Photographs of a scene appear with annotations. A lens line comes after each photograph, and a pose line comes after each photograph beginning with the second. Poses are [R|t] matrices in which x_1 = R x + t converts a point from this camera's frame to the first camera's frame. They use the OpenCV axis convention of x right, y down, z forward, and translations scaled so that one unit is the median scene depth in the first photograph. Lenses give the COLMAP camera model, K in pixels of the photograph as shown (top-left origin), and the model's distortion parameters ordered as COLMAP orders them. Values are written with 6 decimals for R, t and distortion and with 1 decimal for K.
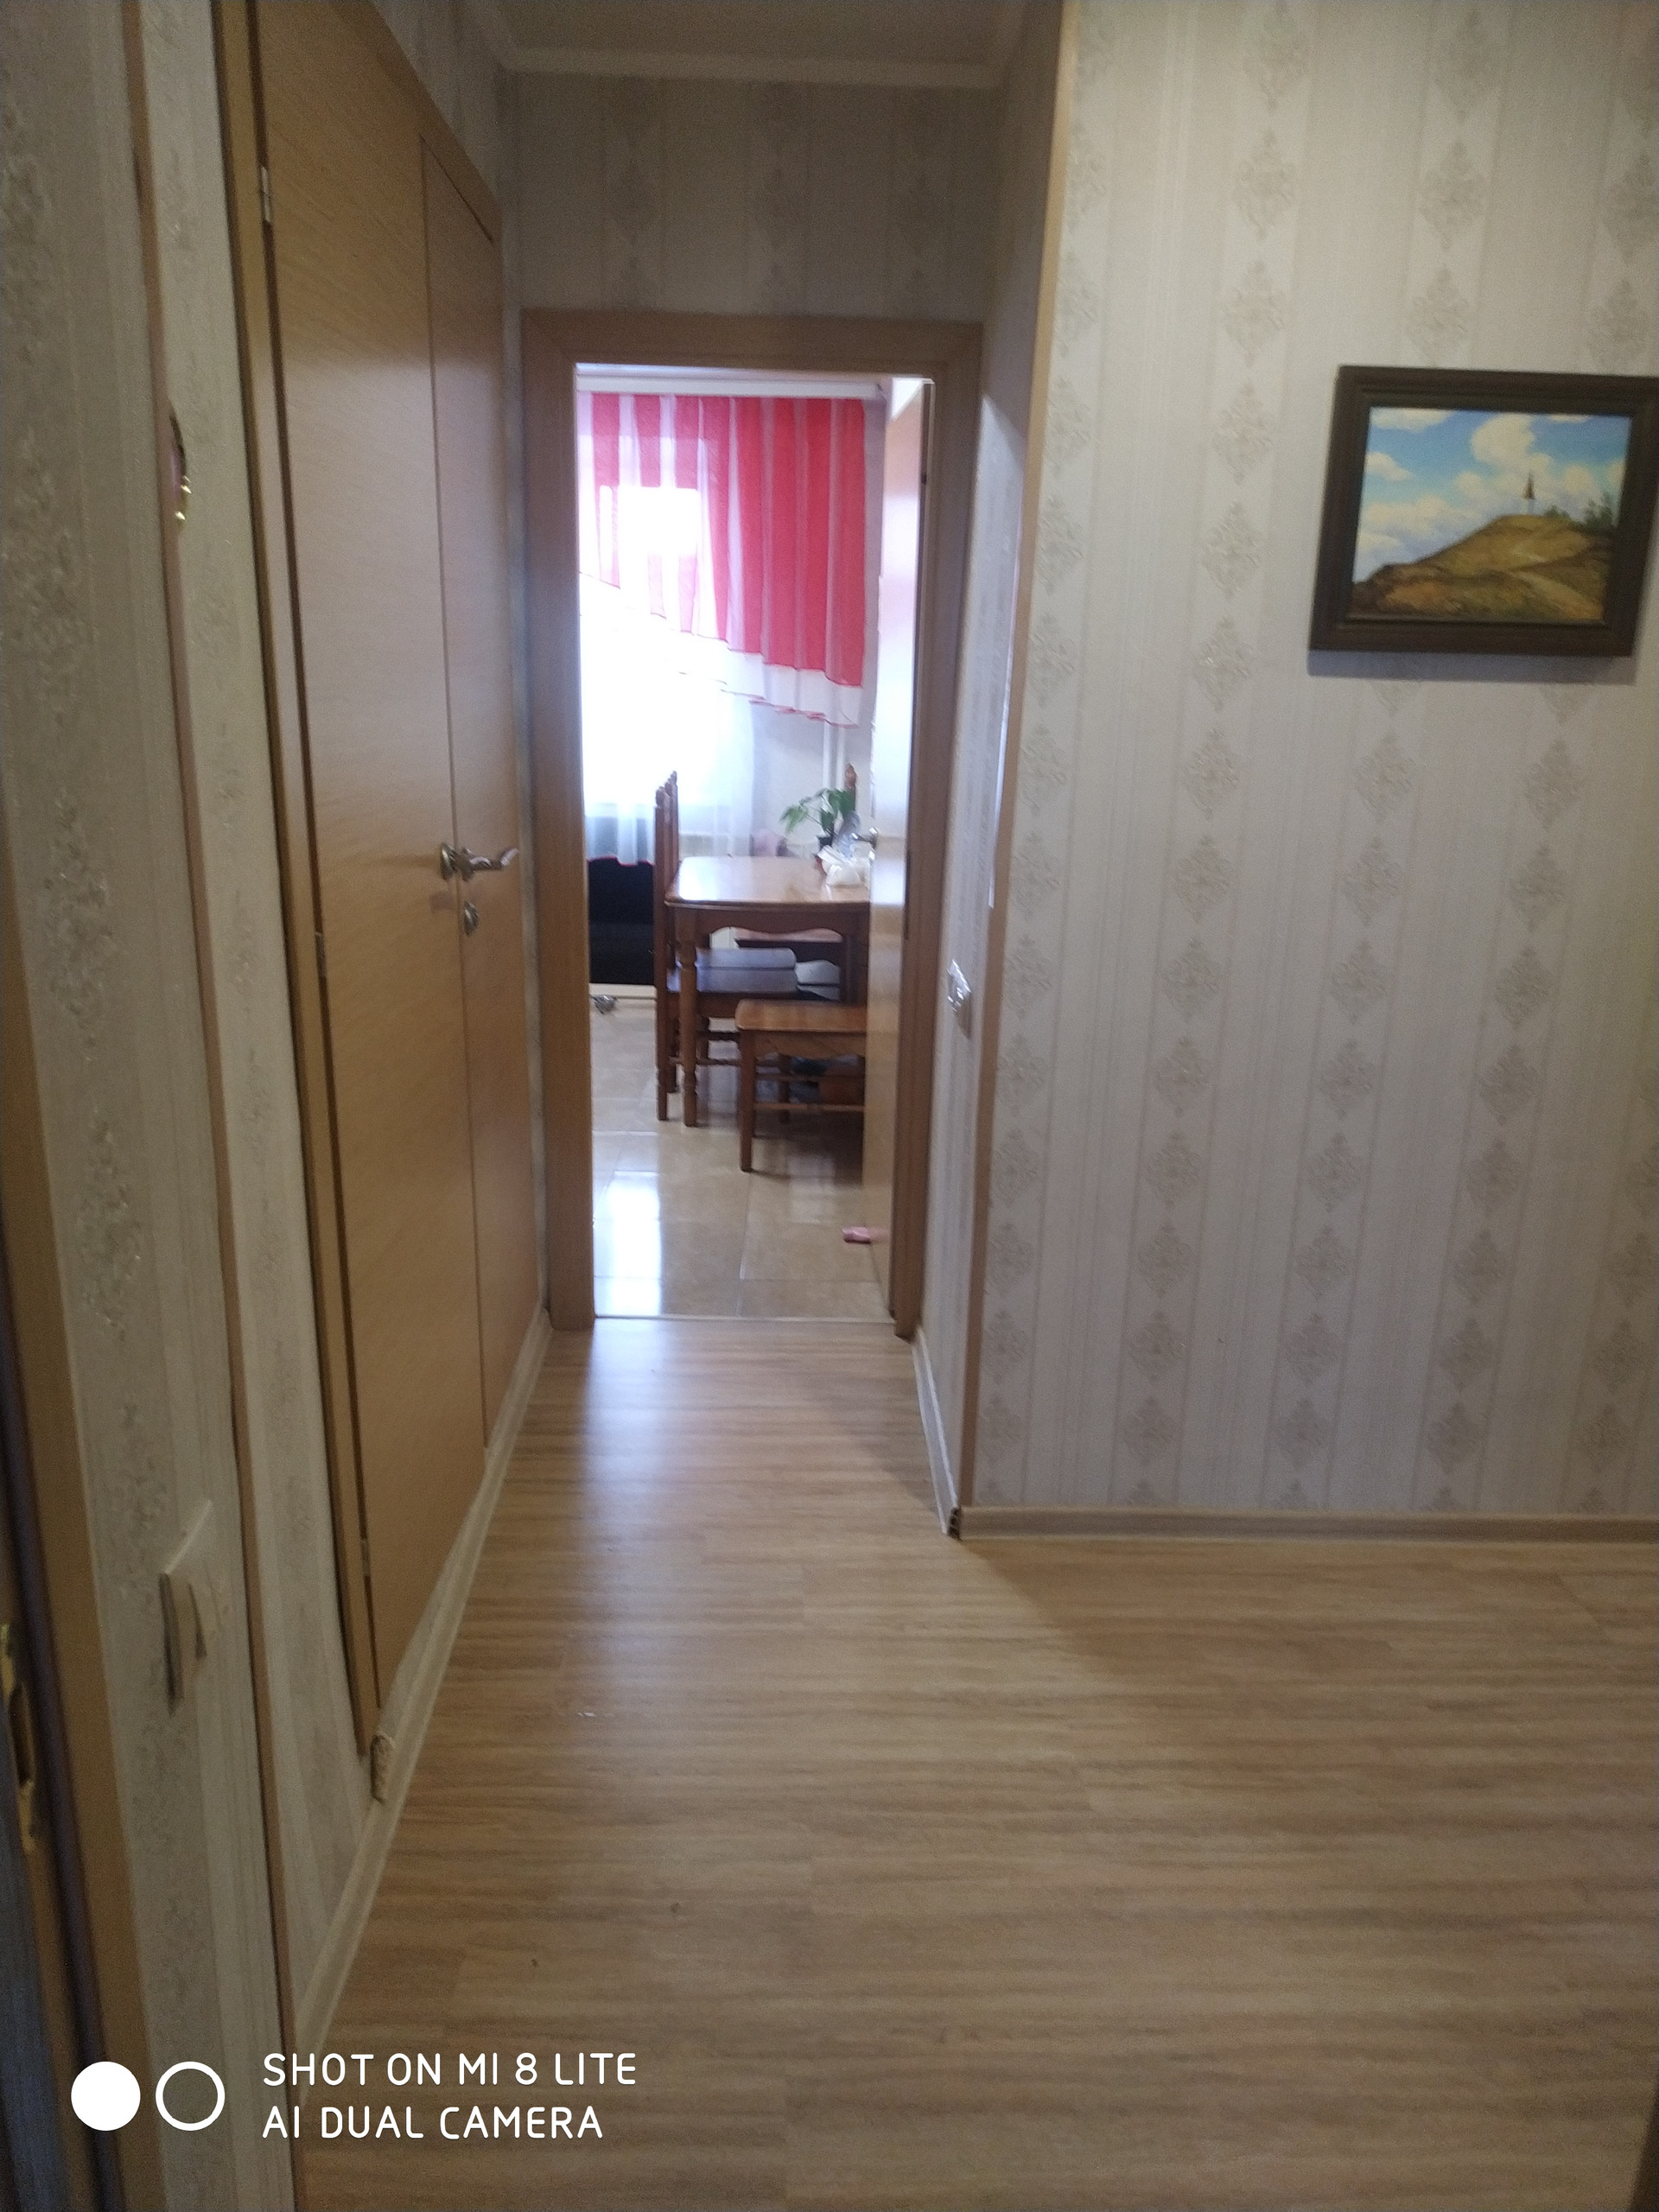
lens RADIAL K [[1539.1, 0, 829.5], [0, 1539.1, 1106.0], [0, 0, 1]] dist [0.134055, -0.237430]
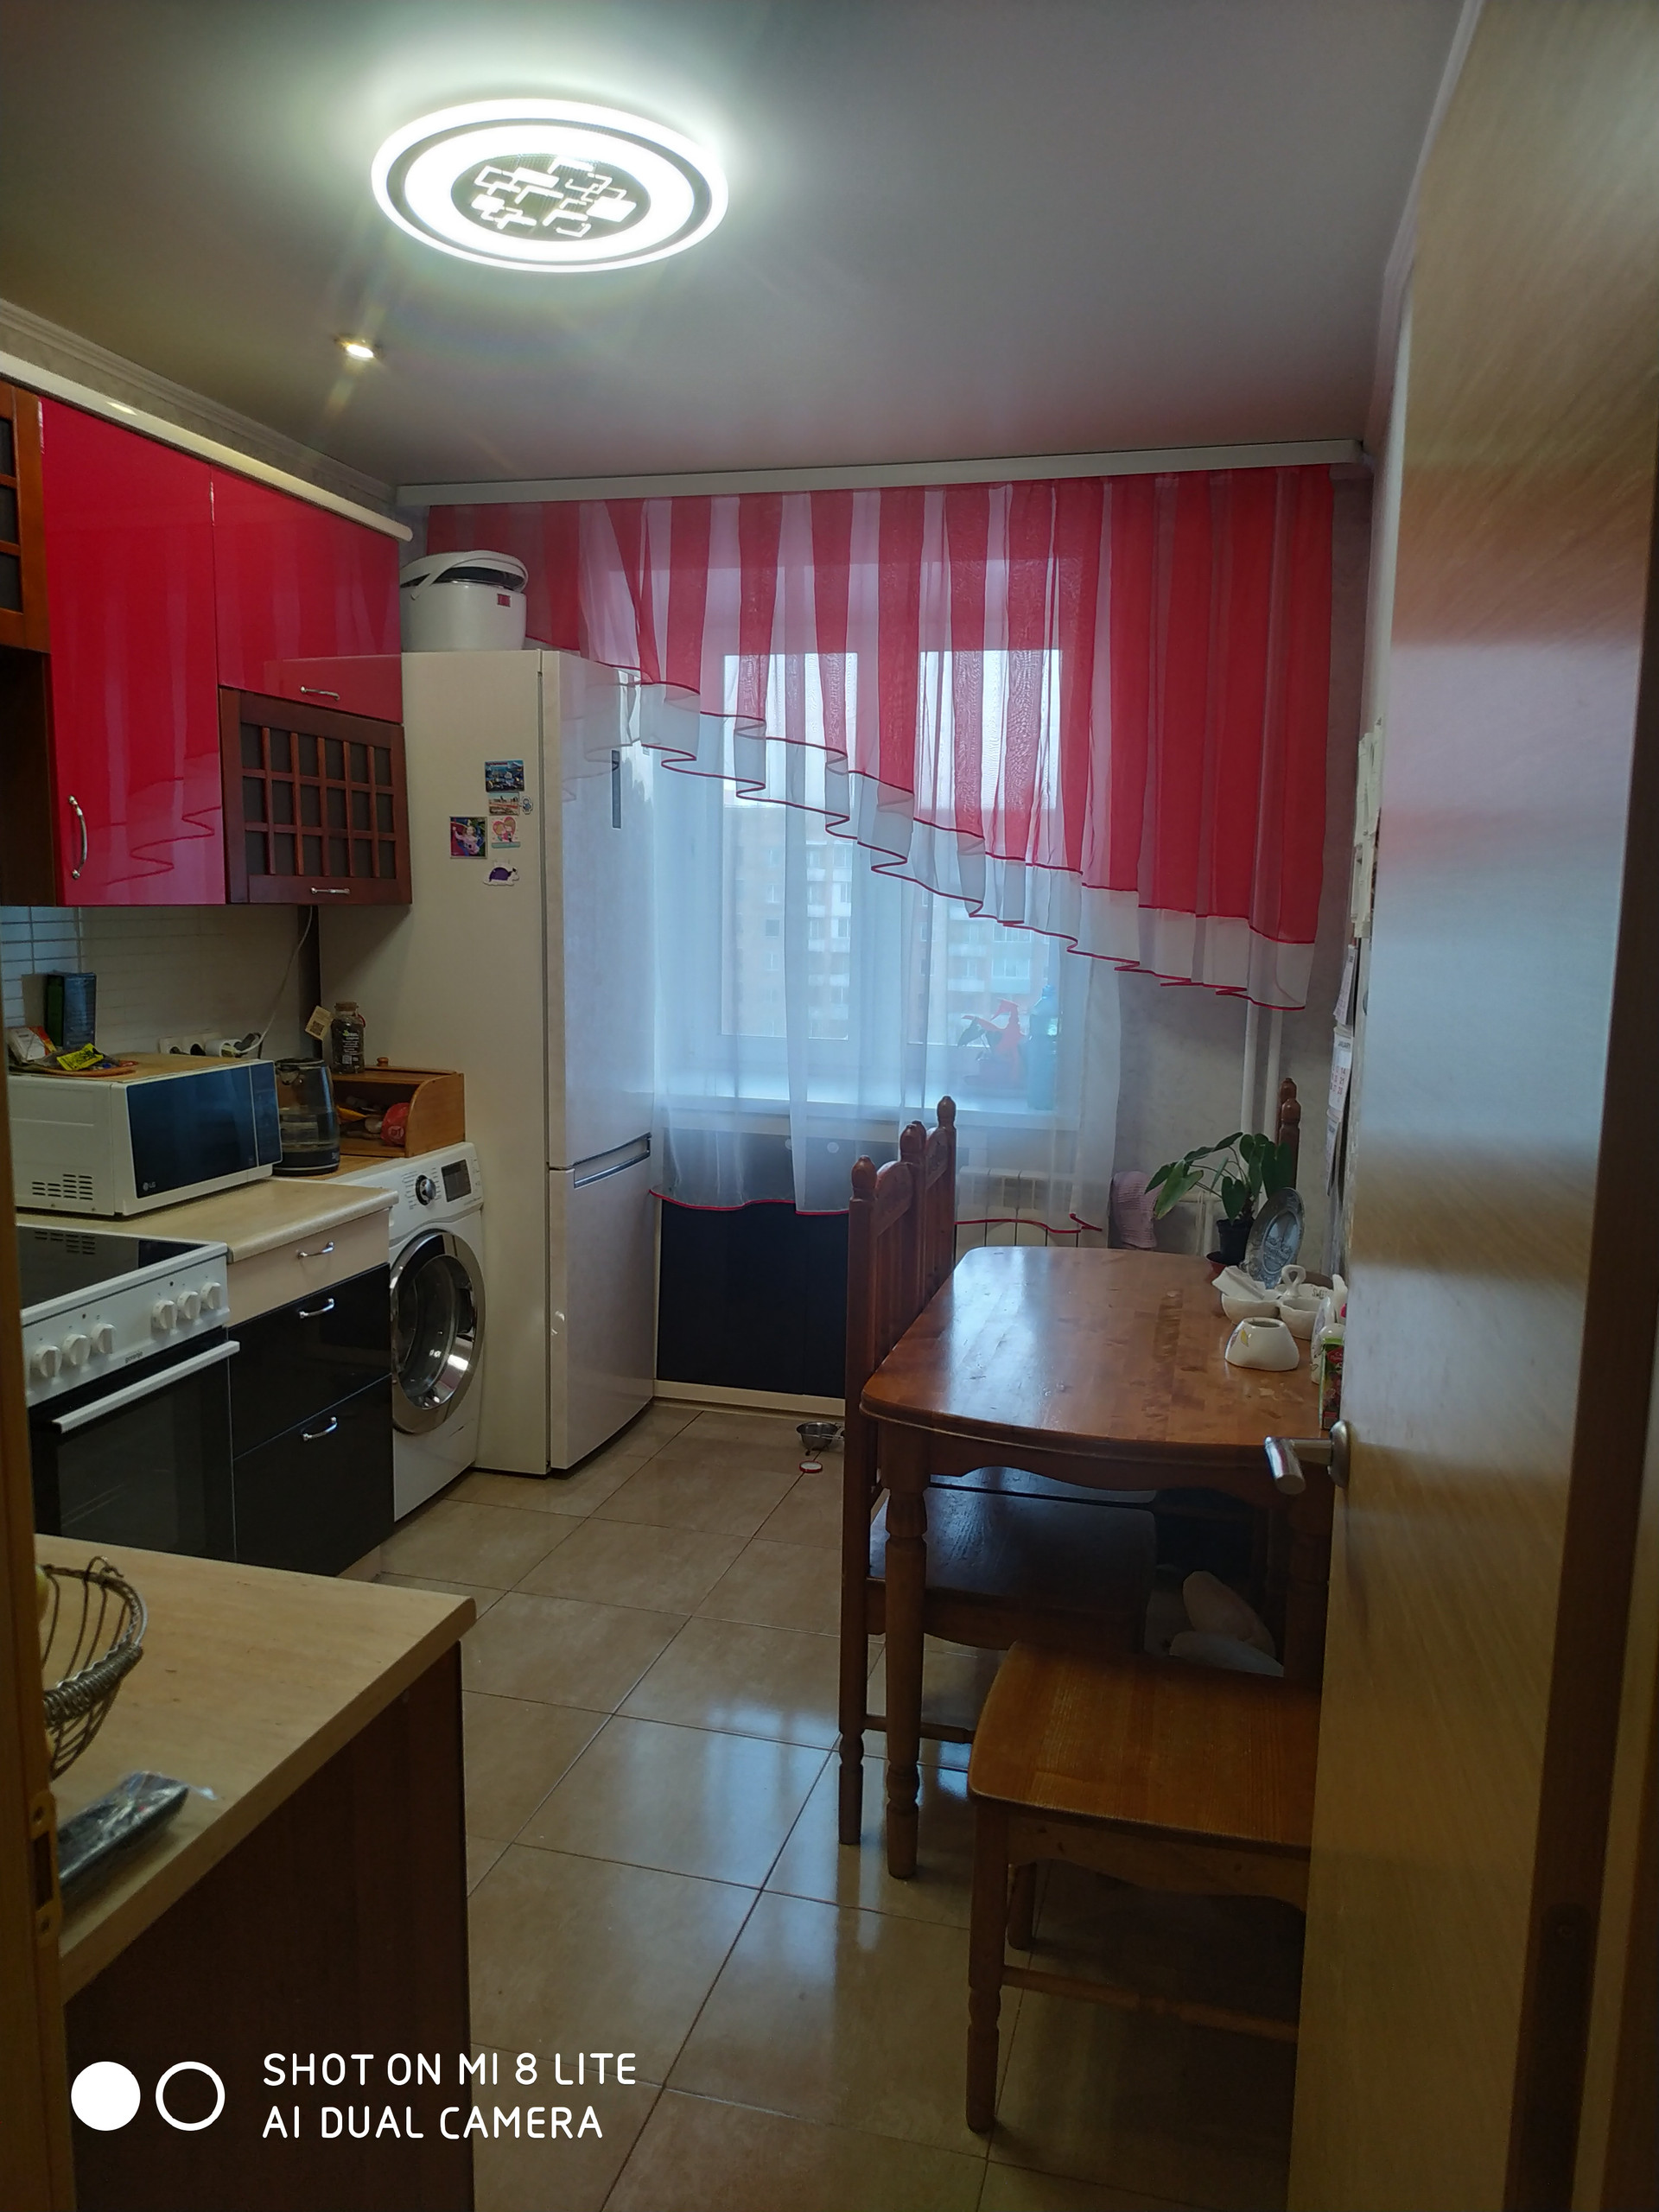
lens RADIAL K [[1539.1, 0, 829.5], [0, 1539.1, 1106.0], [0, 0, 1]] dist [0.134055, -0.237430]
pose [[0.961589, 0.037550, -0.271912, 0.009122], [-0.076180, 0.988192, -0.132939, -0.162731], [0.263710, 0.148547, 0.953095, 0.555896]]
